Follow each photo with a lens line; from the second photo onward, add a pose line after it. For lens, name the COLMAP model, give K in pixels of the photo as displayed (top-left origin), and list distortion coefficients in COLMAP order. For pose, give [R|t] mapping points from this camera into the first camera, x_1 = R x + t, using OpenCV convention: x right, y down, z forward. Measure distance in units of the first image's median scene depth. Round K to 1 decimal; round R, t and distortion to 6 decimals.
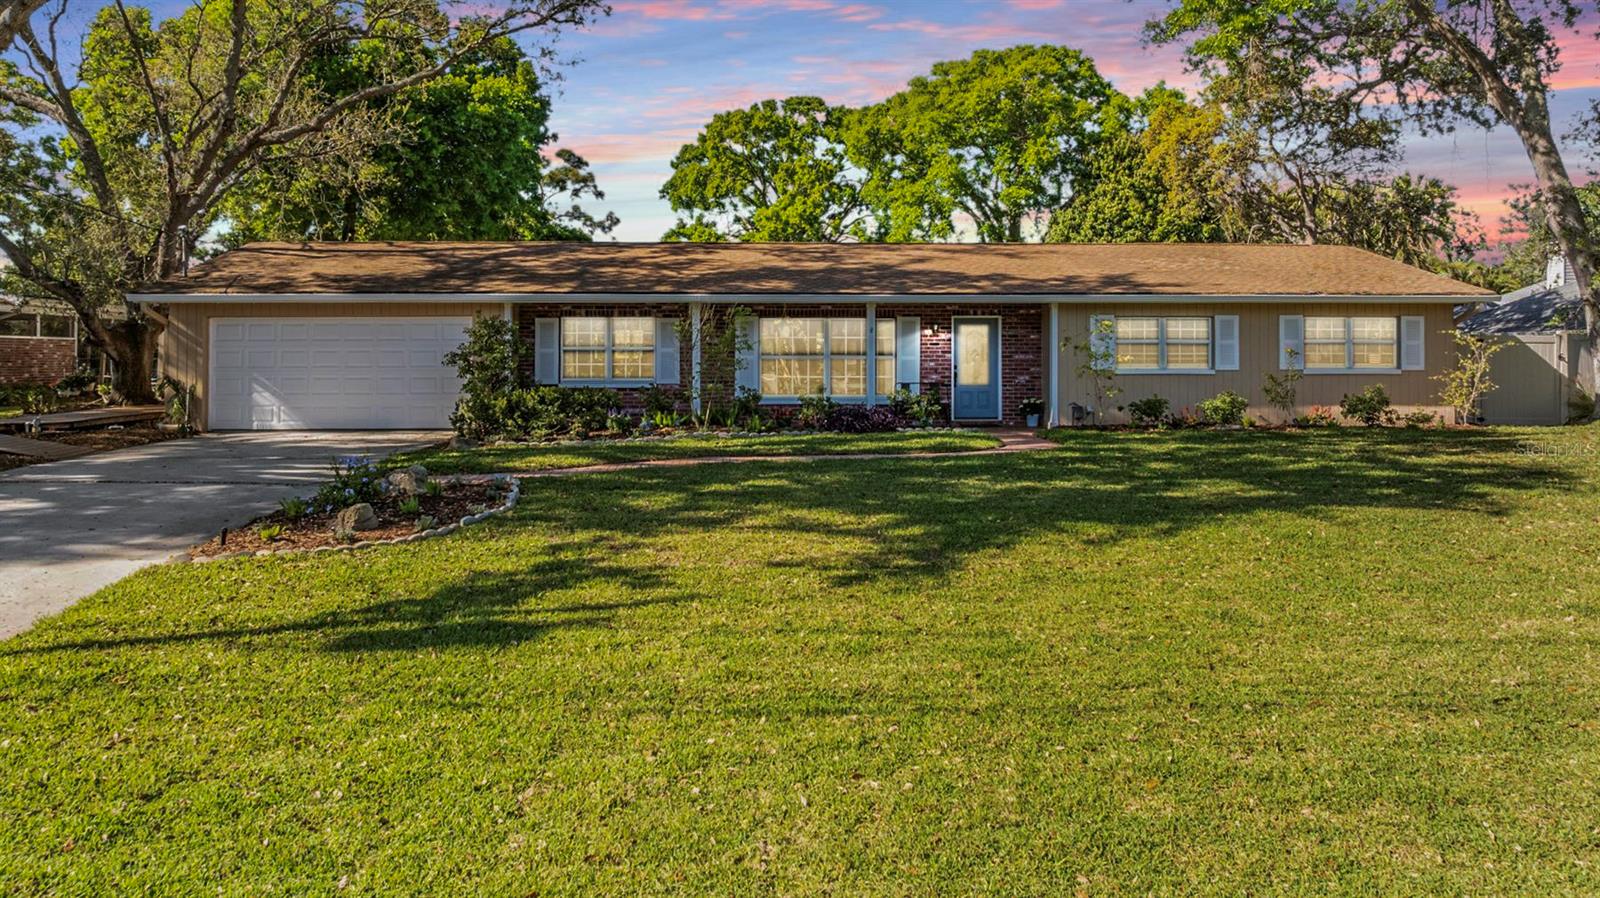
lens RADIAL K [[1140.8, 0, 778.8], [0, 1140.8, 434.4], [0, 0, 1]] dist [-0.040511, 0.031642]
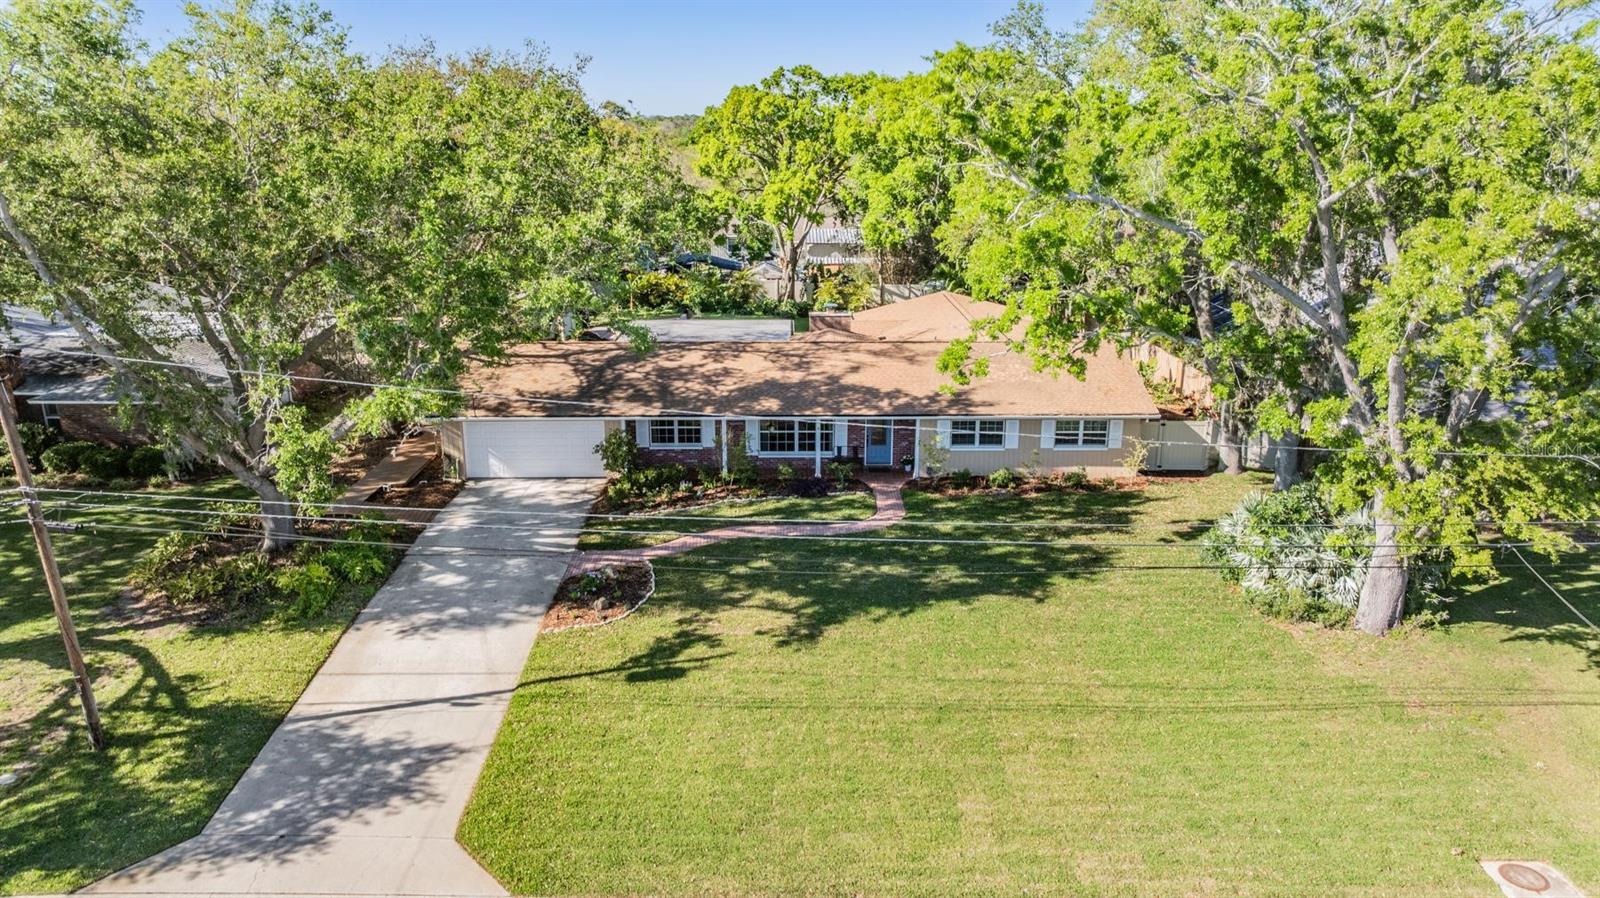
lens RADIAL K [[1140.8, 0, 789.4], [0, 1140.8, 425.4], [0, 0, 1]] dist [-0.040511, 0.031642]
pose [[0.999966, 0.005094, -0.006457, 0.027183], [-0.003741, 0.980917, 0.194390, -0.281905], [0.007324, -0.194359, 0.980903, -0.506810]]
